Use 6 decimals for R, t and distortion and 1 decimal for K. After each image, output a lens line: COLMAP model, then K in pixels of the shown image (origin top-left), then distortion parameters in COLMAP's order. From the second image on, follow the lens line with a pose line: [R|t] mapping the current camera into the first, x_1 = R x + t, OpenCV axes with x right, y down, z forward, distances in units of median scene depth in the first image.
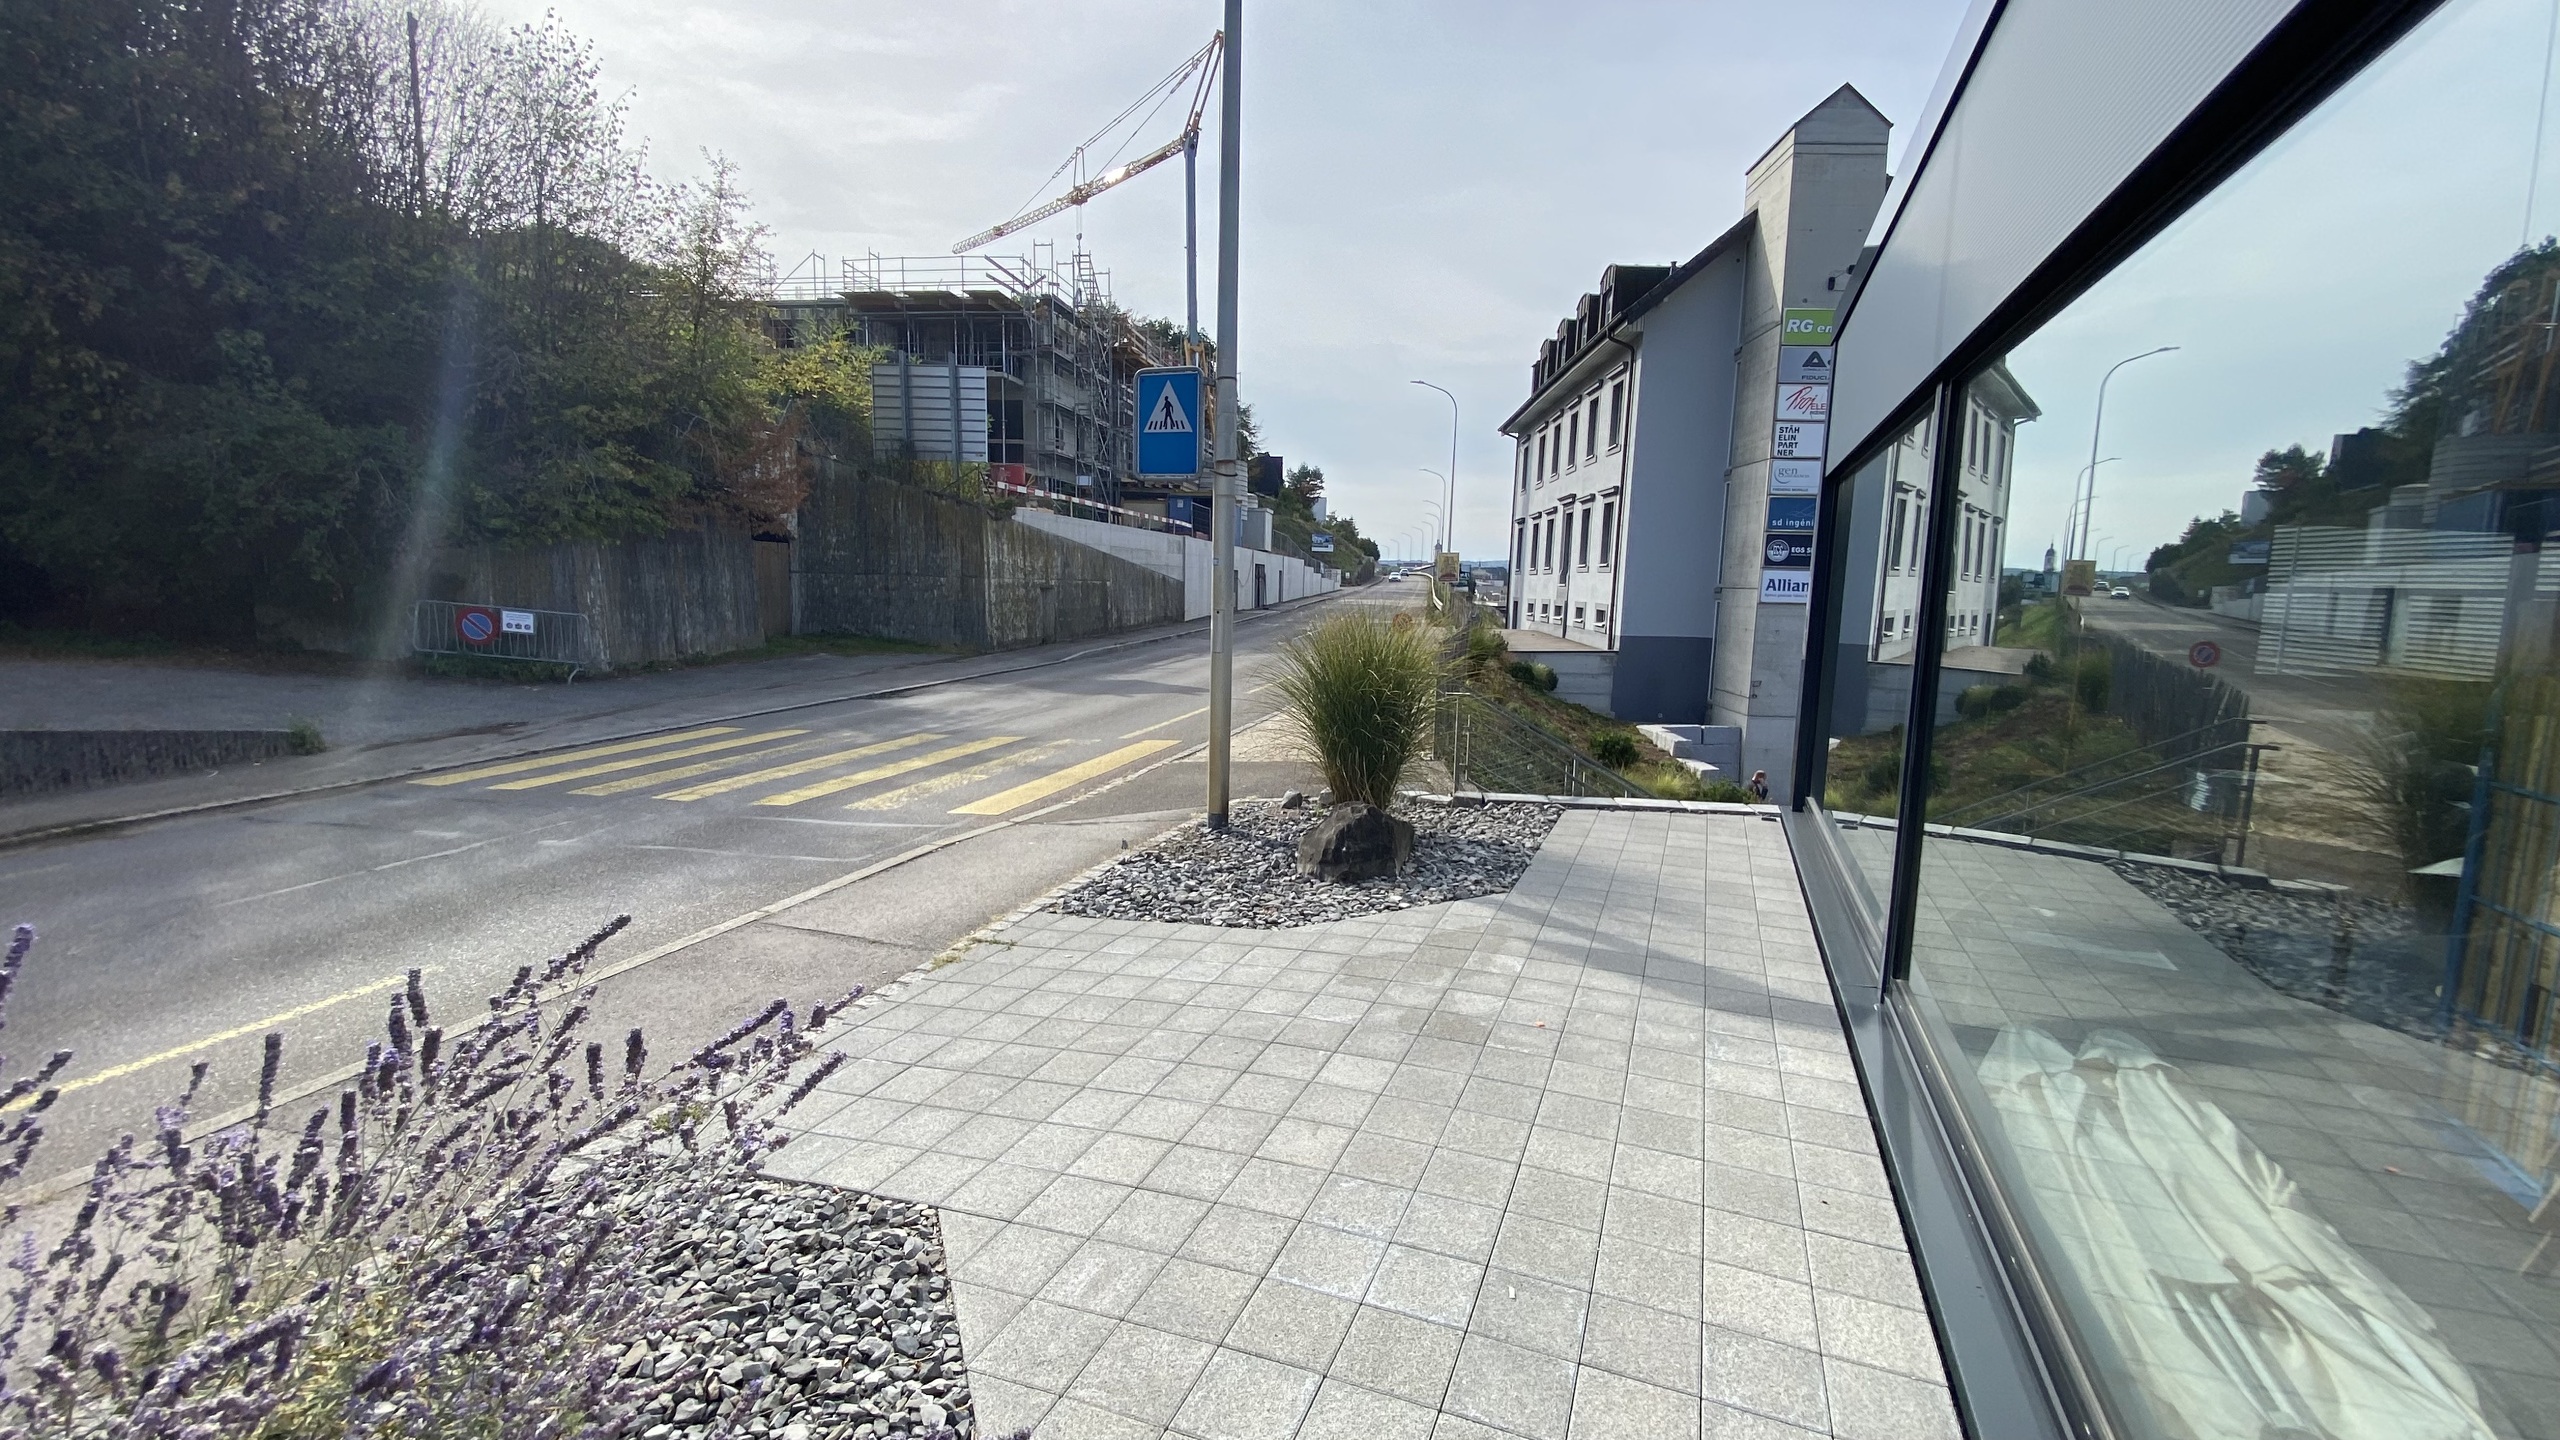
lens RADIAL K [[1042.4, 0, 1285.9], [0, 1042.4, 717.5], [0, 0, 1]] dist [0.015856, -0.017658]
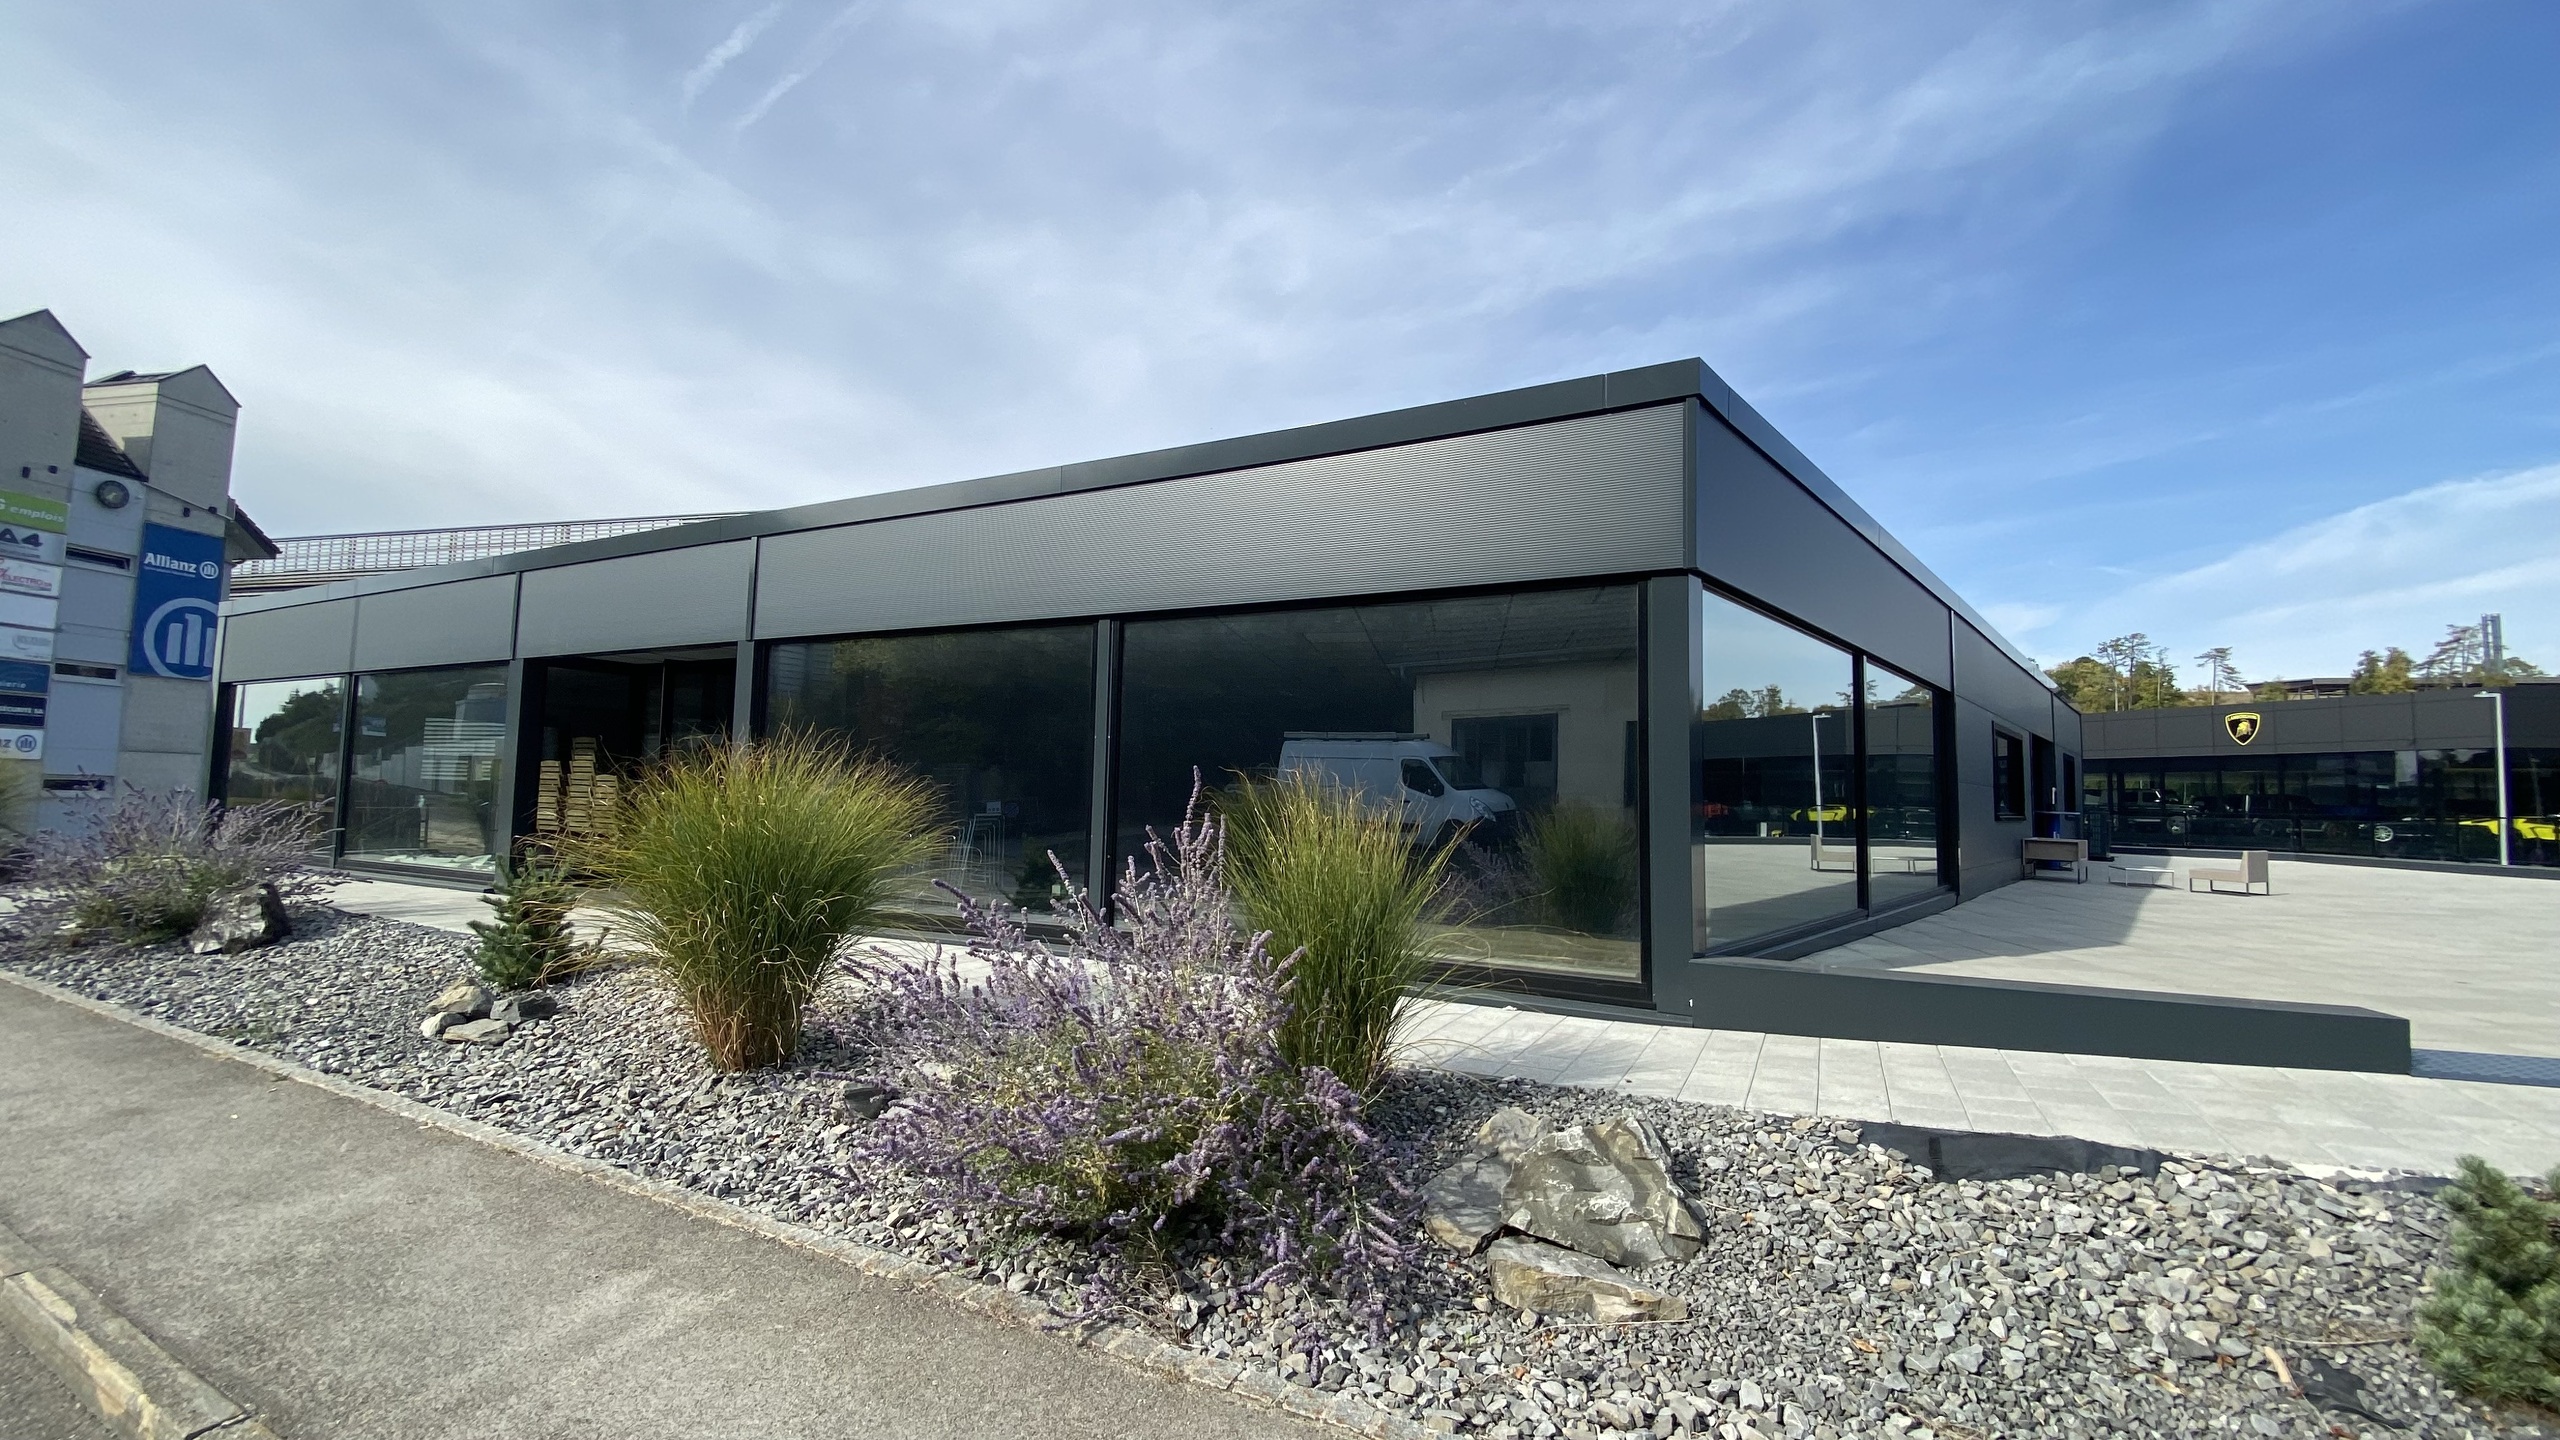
lens RADIAL K [[1042.4, 0, 1285.9], [0, 1042.4, 717.5], [0, 0, 1]] dist [0.015856, -0.017658]
pose [[0.098487, 0.057653, 0.993467, -0.327007], [0.104950, 0.992151, -0.067980, 0.046087], [-0.989589, 0.110959, 0.091663, -0.314546]]
